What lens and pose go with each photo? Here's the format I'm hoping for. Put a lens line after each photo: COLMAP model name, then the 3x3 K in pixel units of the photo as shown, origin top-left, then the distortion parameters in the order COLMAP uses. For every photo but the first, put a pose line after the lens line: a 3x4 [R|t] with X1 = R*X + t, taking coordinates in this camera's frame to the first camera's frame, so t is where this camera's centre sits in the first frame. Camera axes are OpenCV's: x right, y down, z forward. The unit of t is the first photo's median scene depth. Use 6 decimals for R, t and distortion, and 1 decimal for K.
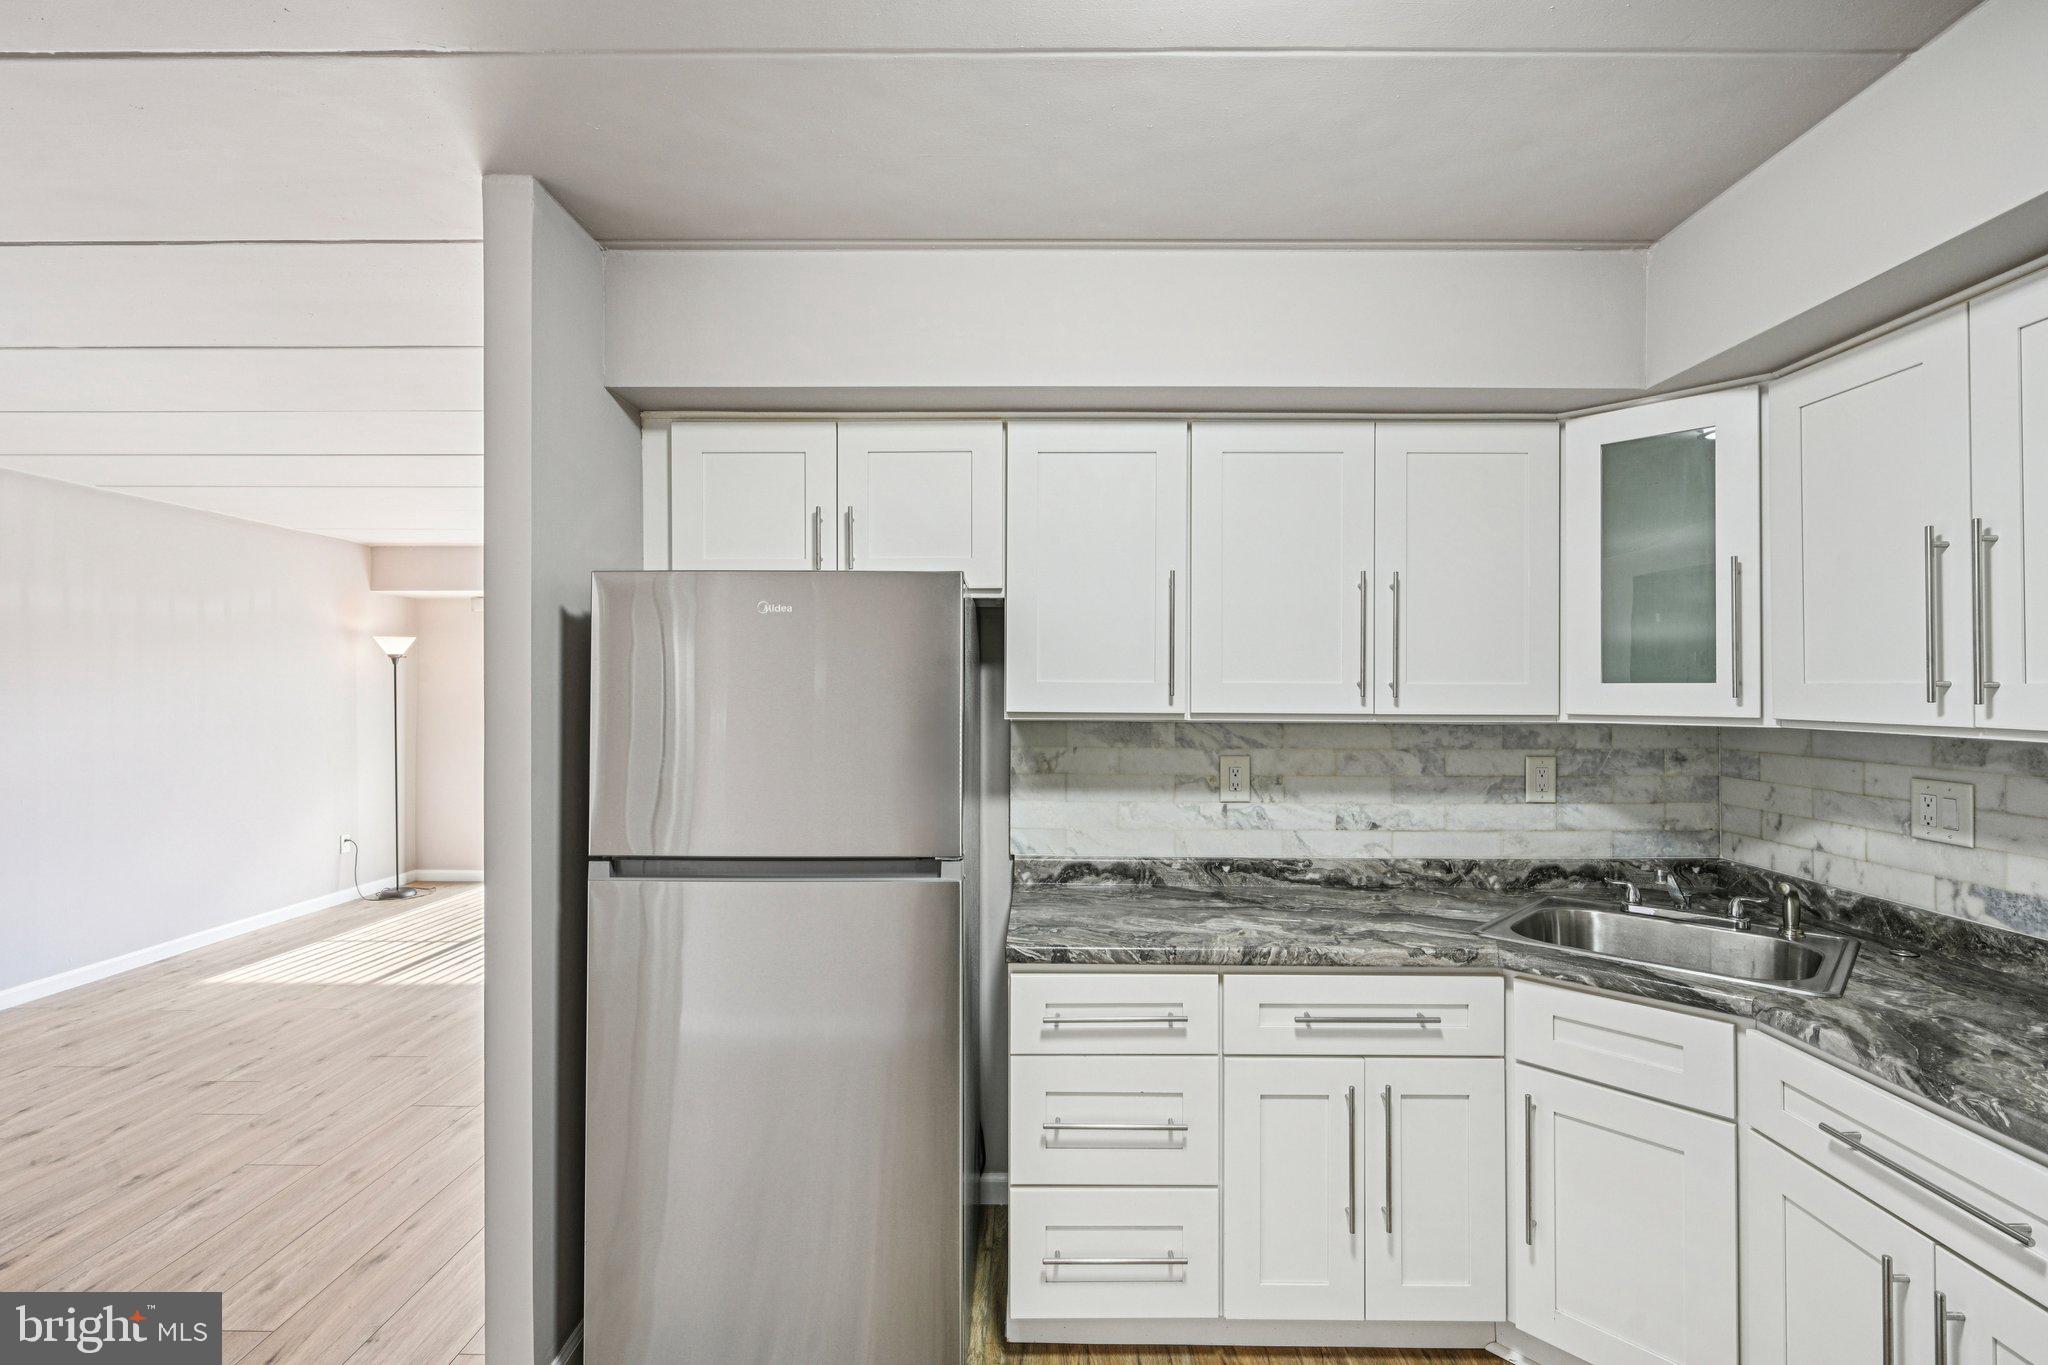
lens RADIAL K [[909.5, 0, 1033.7], [0, 909.5, 684.8], [0, 0, 1]] dist [0.001501, -0.000841]
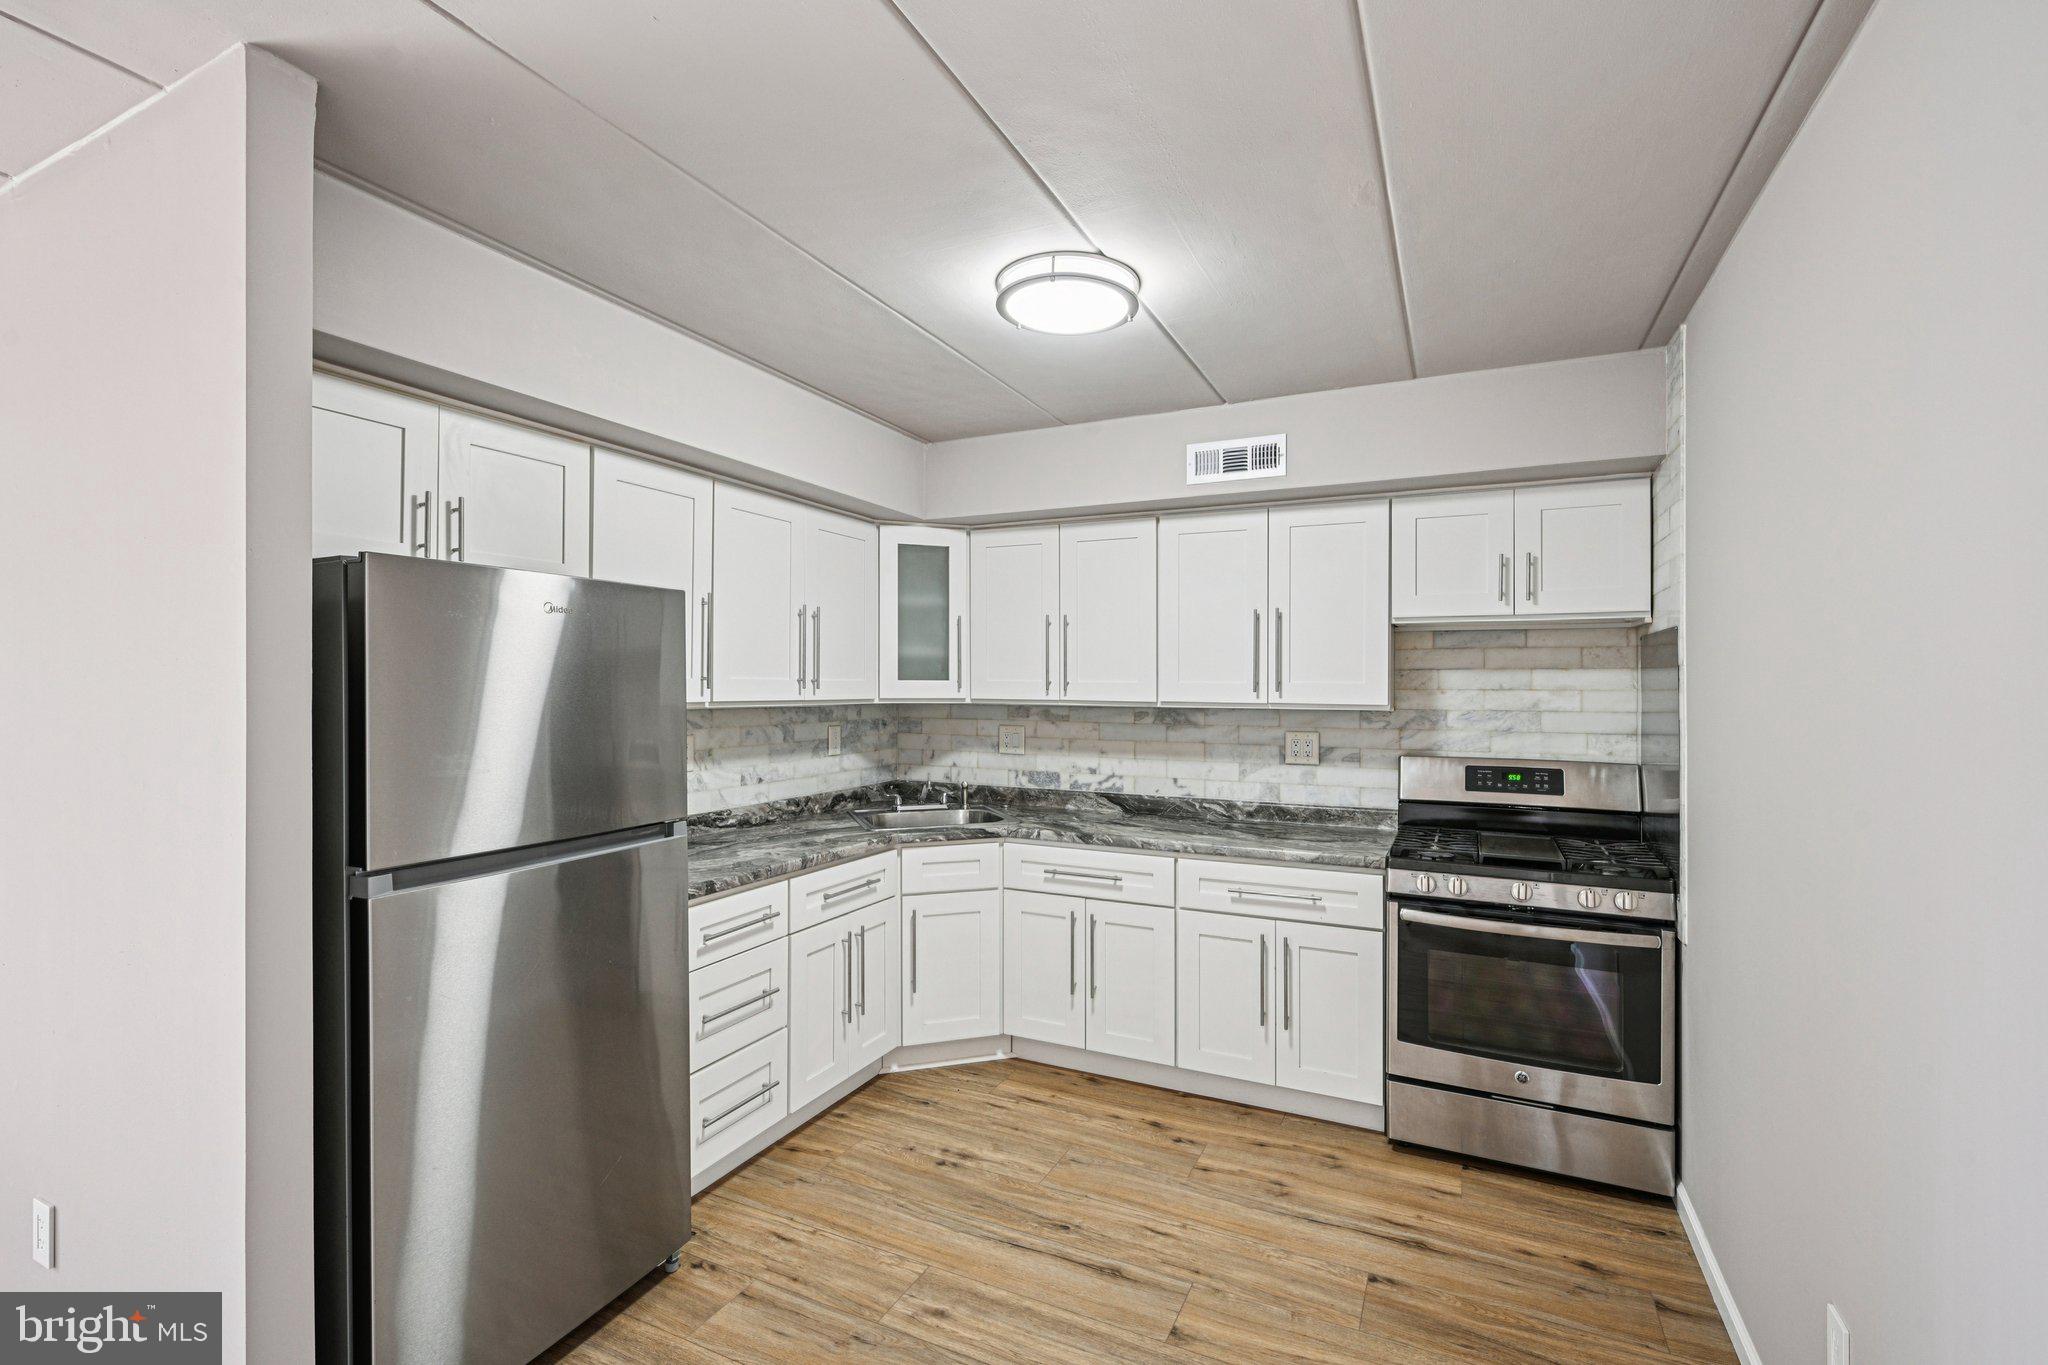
lens RADIAL K [[909.5, 0, 1014.7], [0, 909.5, 673.5], [0, 0, 1]] dist [0.001501, -0.000841]
pose [[0.436844, 0.009853, 0.899483, -0.854697], [-0.007656, 0.999945, -0.007235, -0.003660], [-0.899505, -0.003726, 0.436895, 0.034823]]
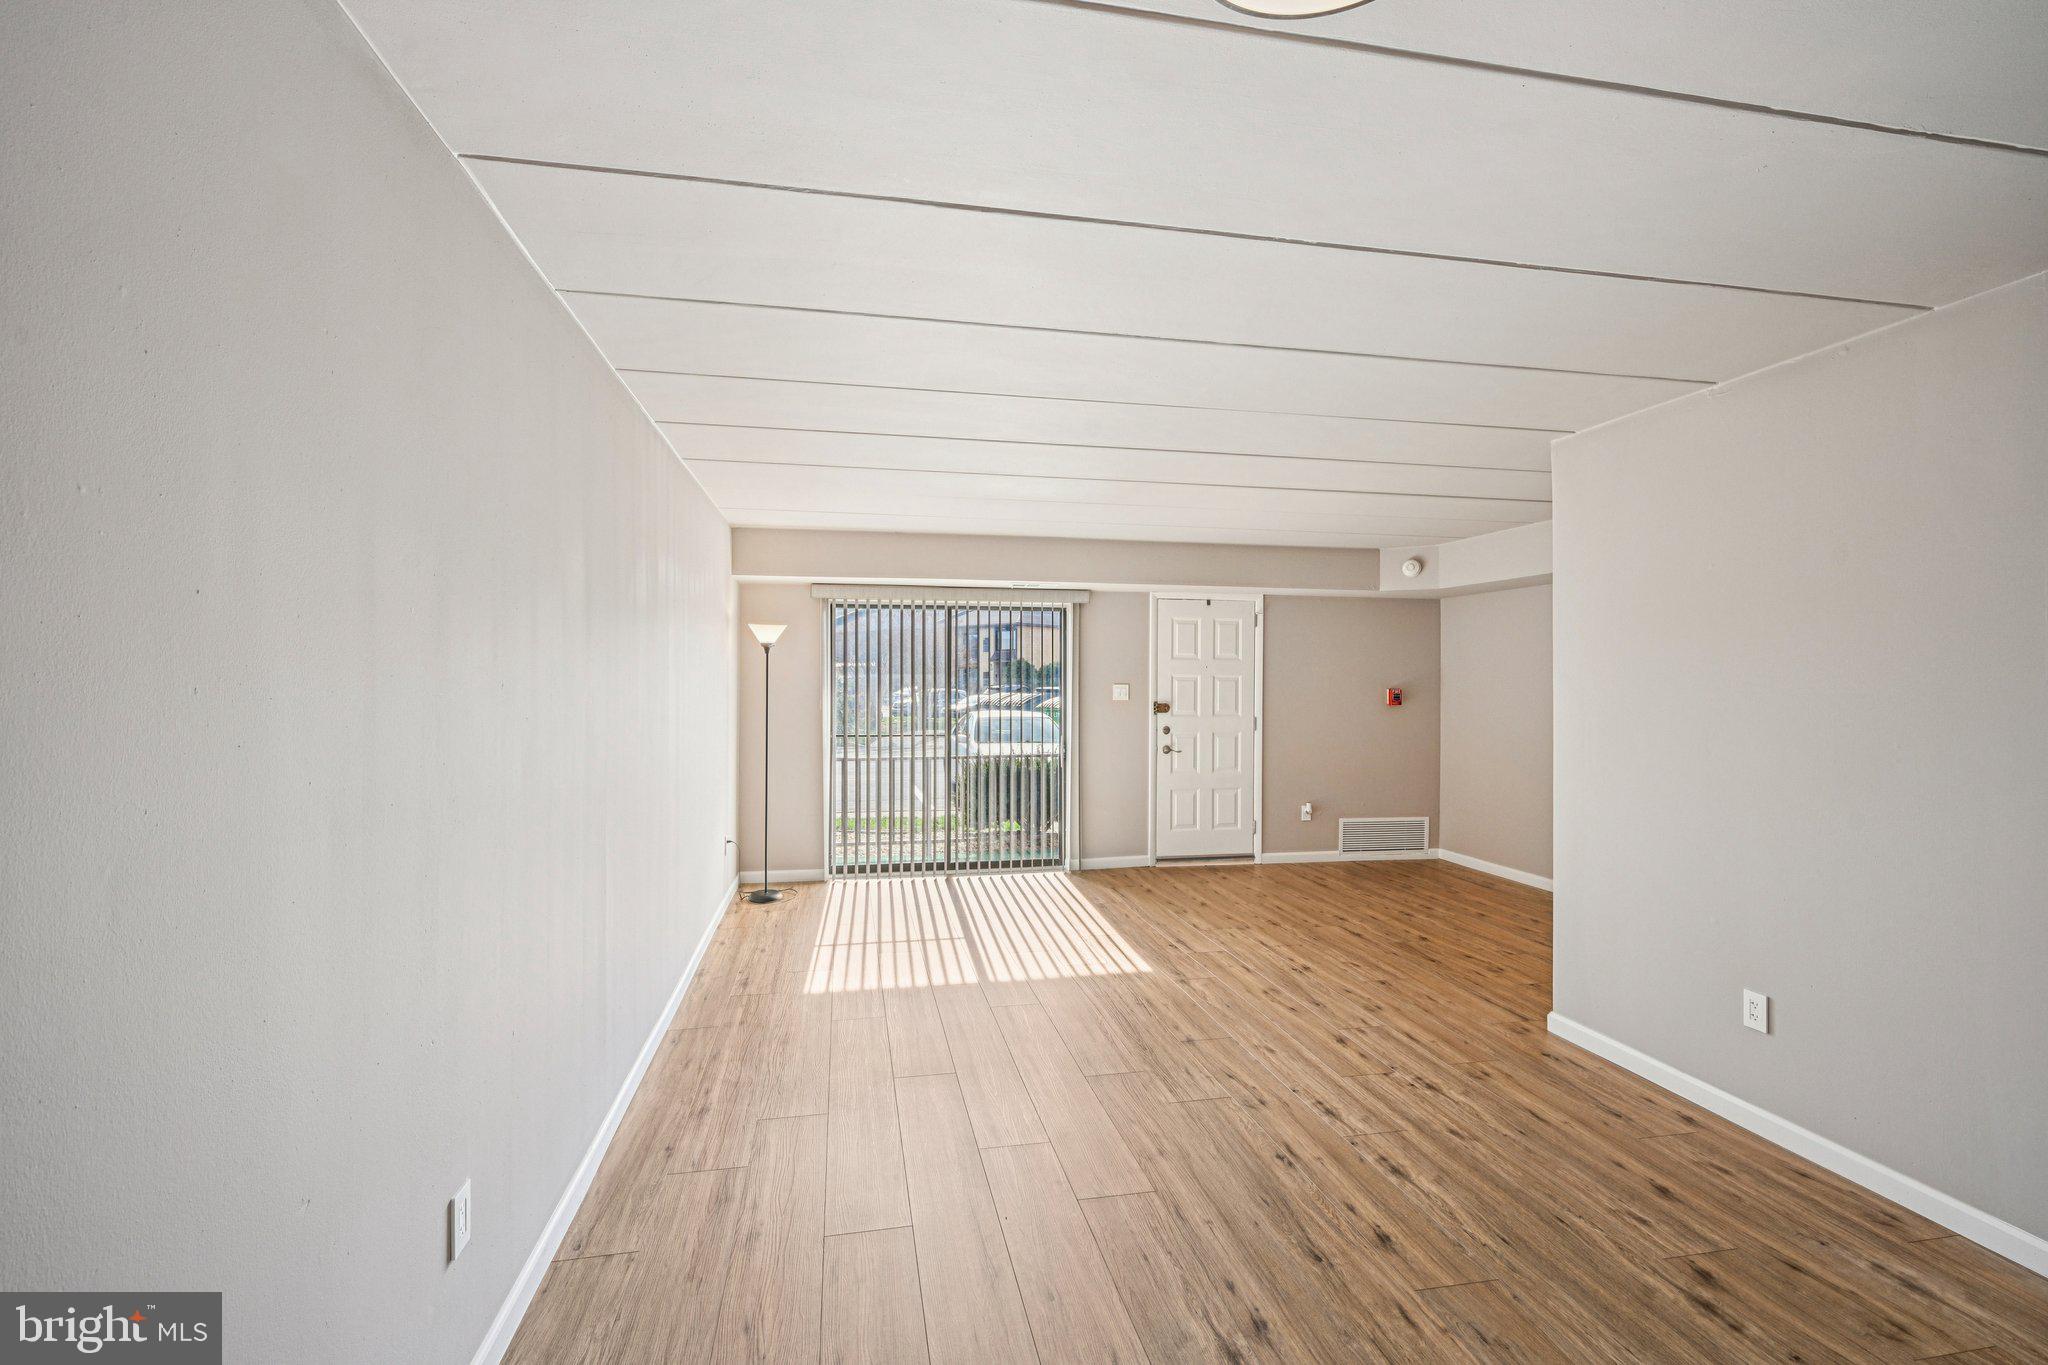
lens RADIAL K [[909.5, 0, 1028.1], [0, 909.5, 690.0], [0, 0, 1]] dist [0.001501, -0.000841]
pose [[0.978948, -0.003485, 0.204081, -1.606141], [-0.000220, 0.999836, 0.018127, -0.004900], [-0.204110, -0.017790, 0.978786, 0.068063]]
